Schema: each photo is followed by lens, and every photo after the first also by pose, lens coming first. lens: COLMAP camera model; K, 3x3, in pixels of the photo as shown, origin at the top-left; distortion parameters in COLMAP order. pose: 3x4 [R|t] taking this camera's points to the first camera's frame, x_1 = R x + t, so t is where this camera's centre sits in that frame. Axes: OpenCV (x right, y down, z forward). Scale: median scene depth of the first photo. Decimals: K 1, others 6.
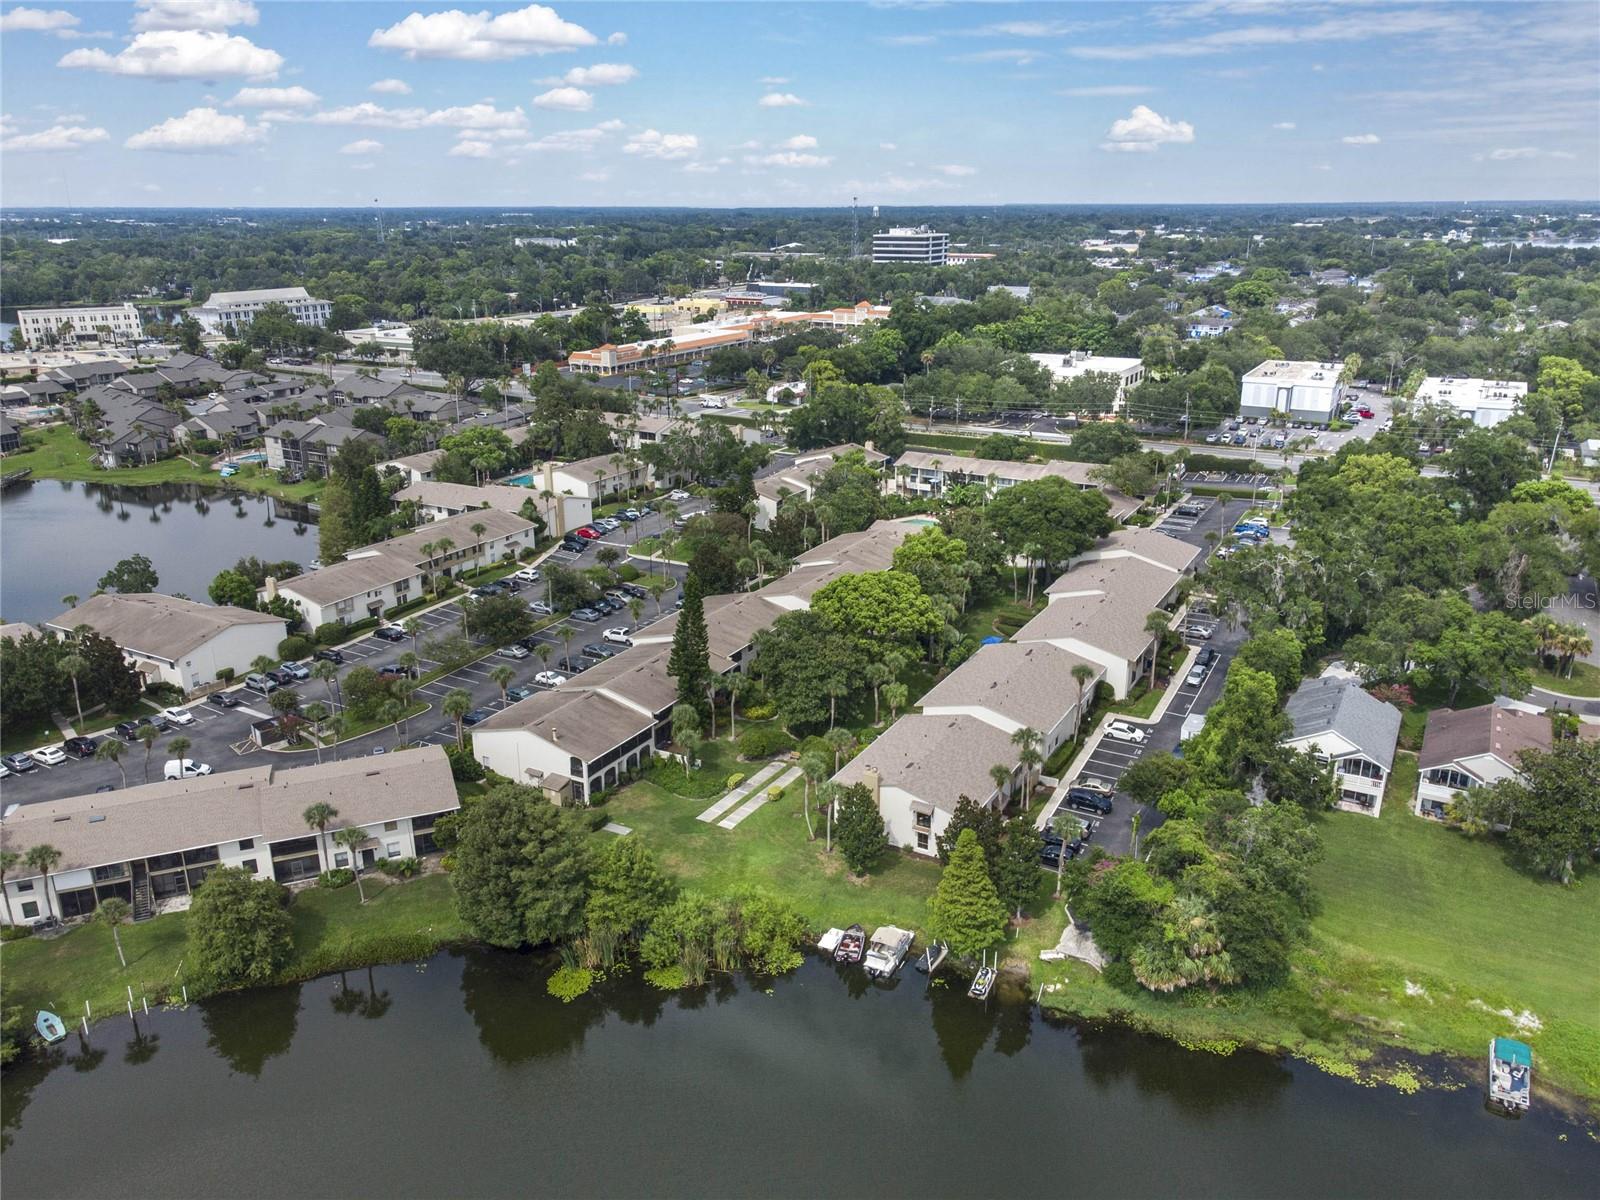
lens RADIAL K [[1202.0, 0, 800.0], [0, 1202.0, 600.0], [0, 0, 1]] dist [0.017025, 0.004199]
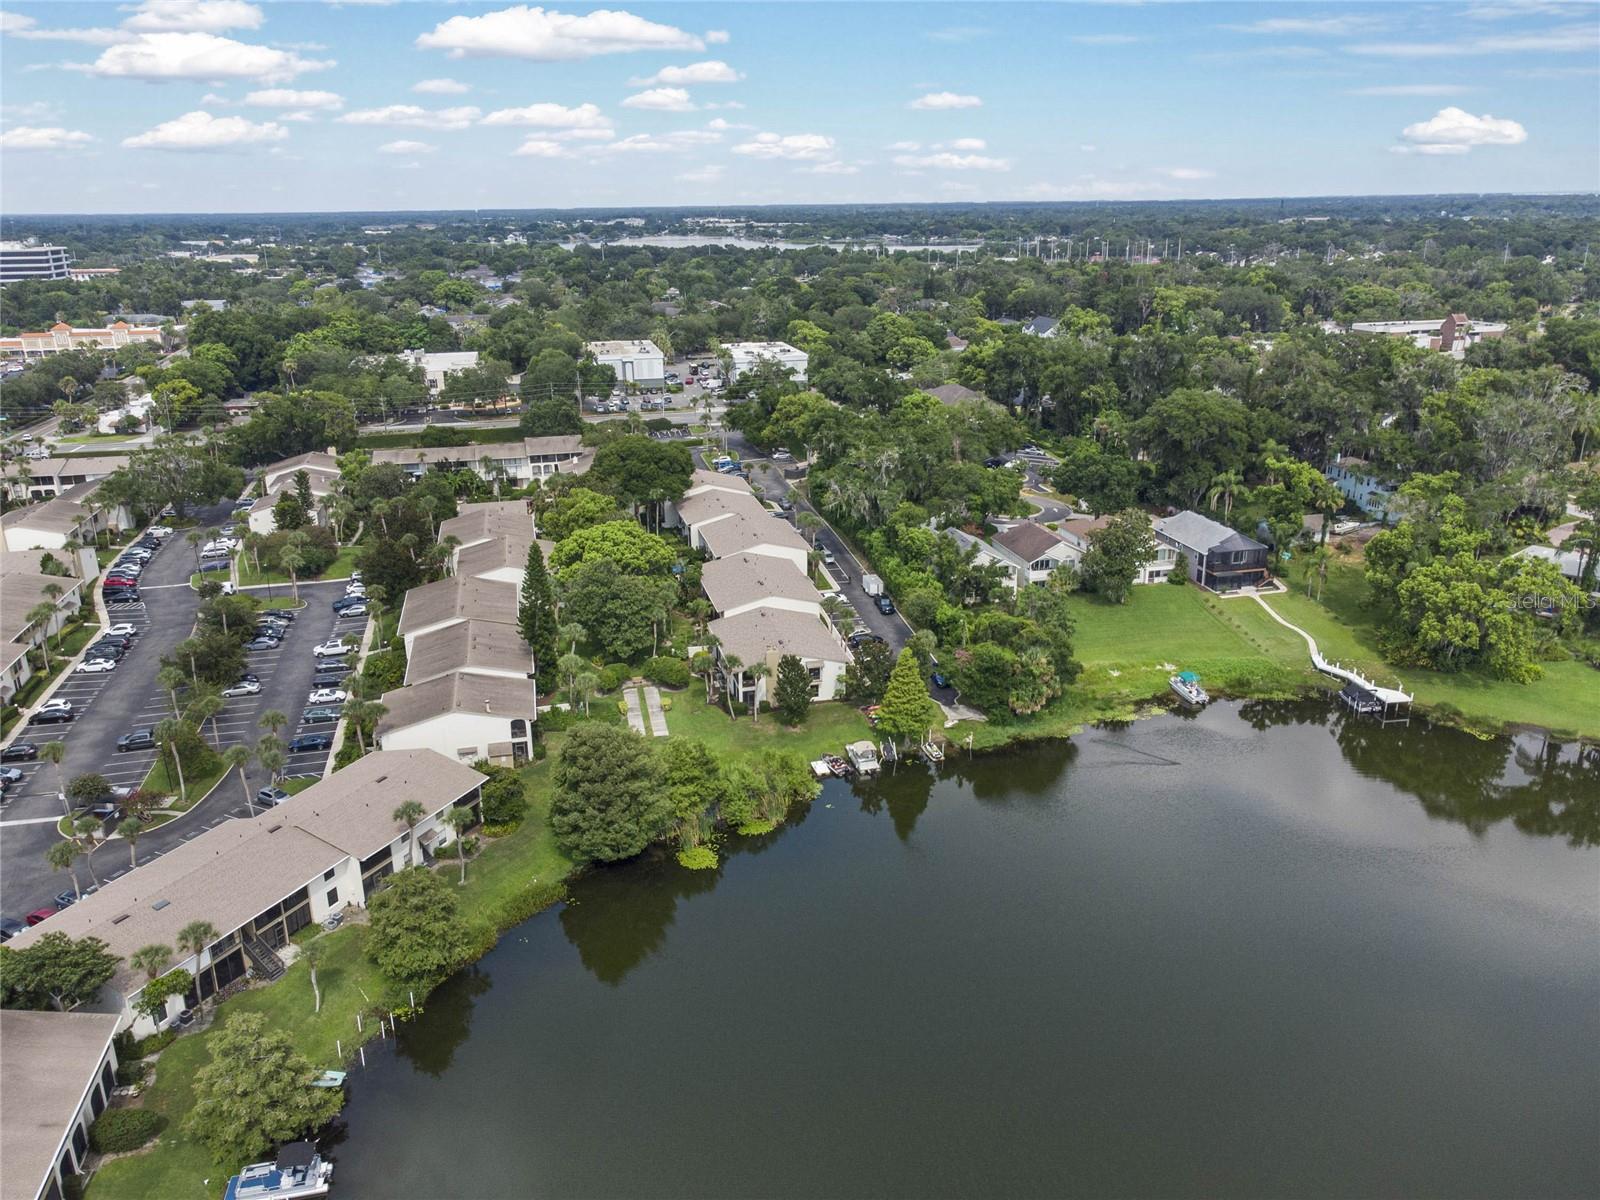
lens RADIAL K [[1202.0, 0, 800.0], [0, 1202.0, 600.0], [0, 0, 1]] dist [0.017025, 0.004199]
pose [[0.737903, -0.220984, 0.637704, -0.656096], [0.225679, 0.971276, 0.075438, 0.004338], [-0.636057, 0.088251, 0.766579, 0.016894]]
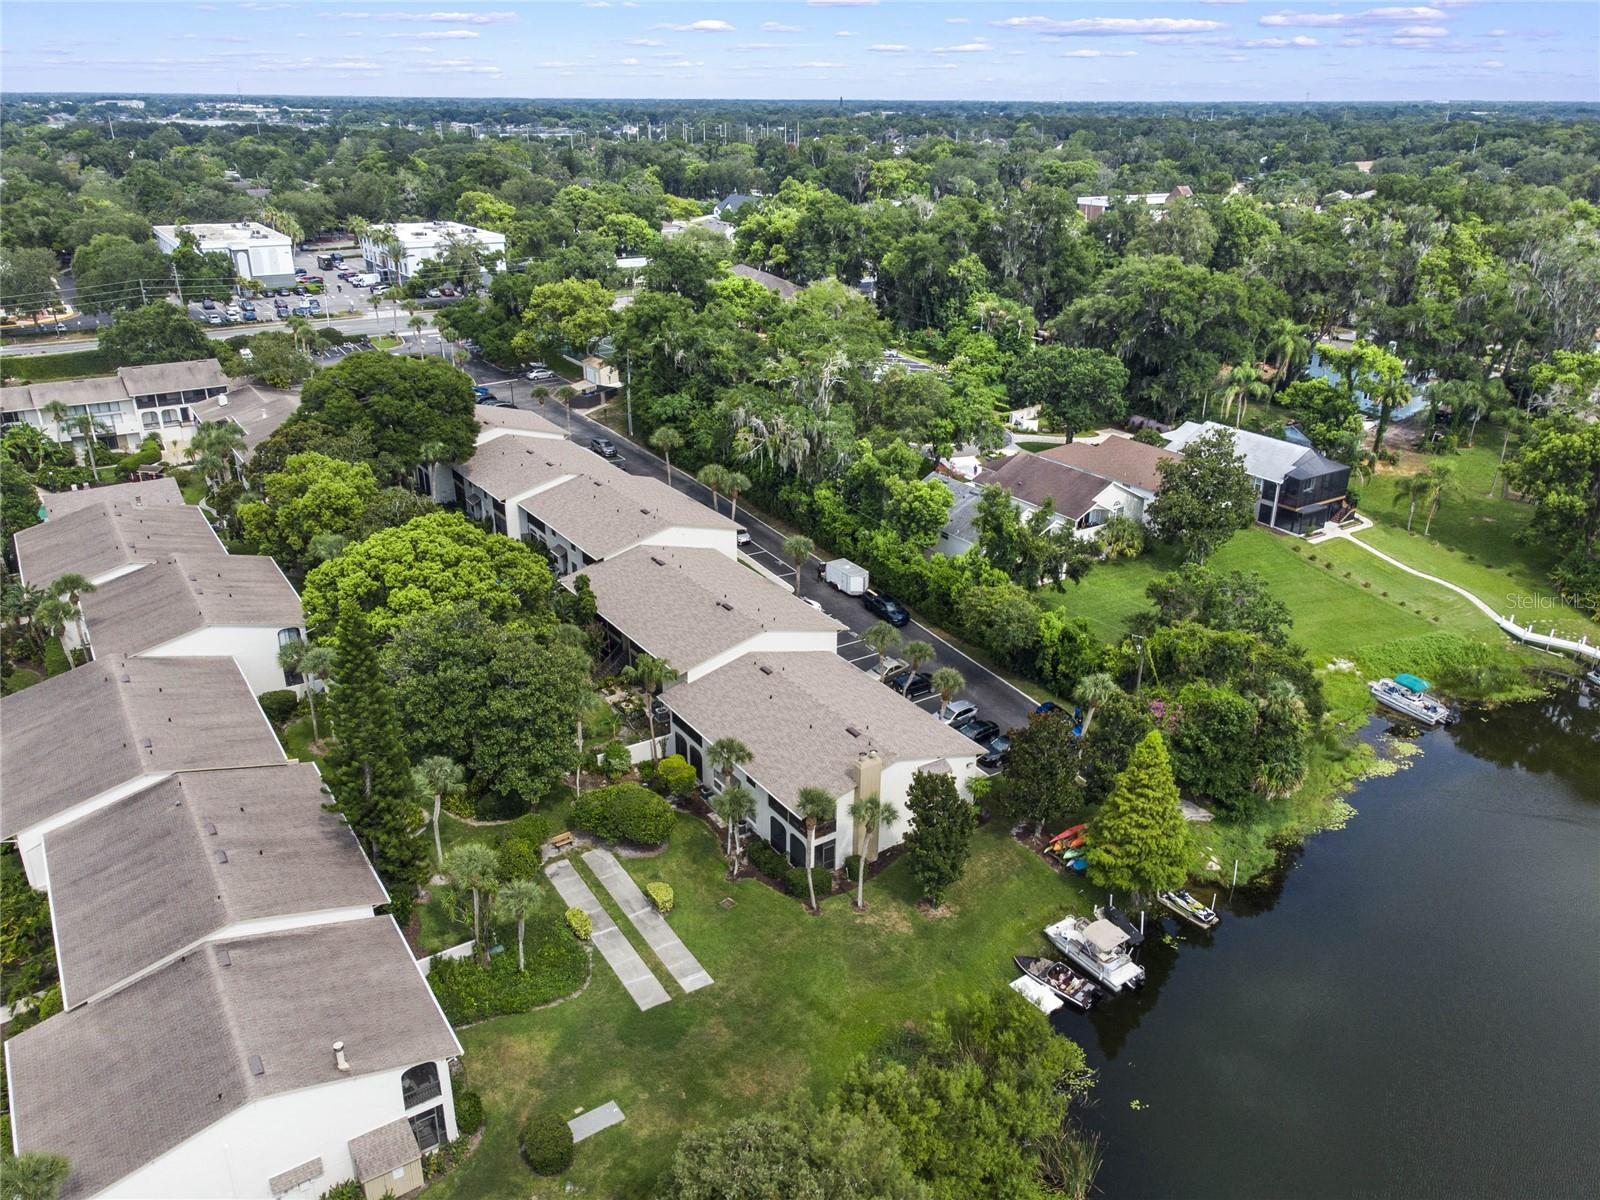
lens RADIAL K [[1218.7, 0, 816.0], [0, 1218.7, 594.5], [0, 0, 1]] dist [-0.030741, 0.047956]
pose [[0.455130, -0.334321, 0.825280, -0.423228], [0.272684, 0.934639, 0.228241, -0.086795], [-0.847644, 0.121162, 0.516546, 0.633629]]
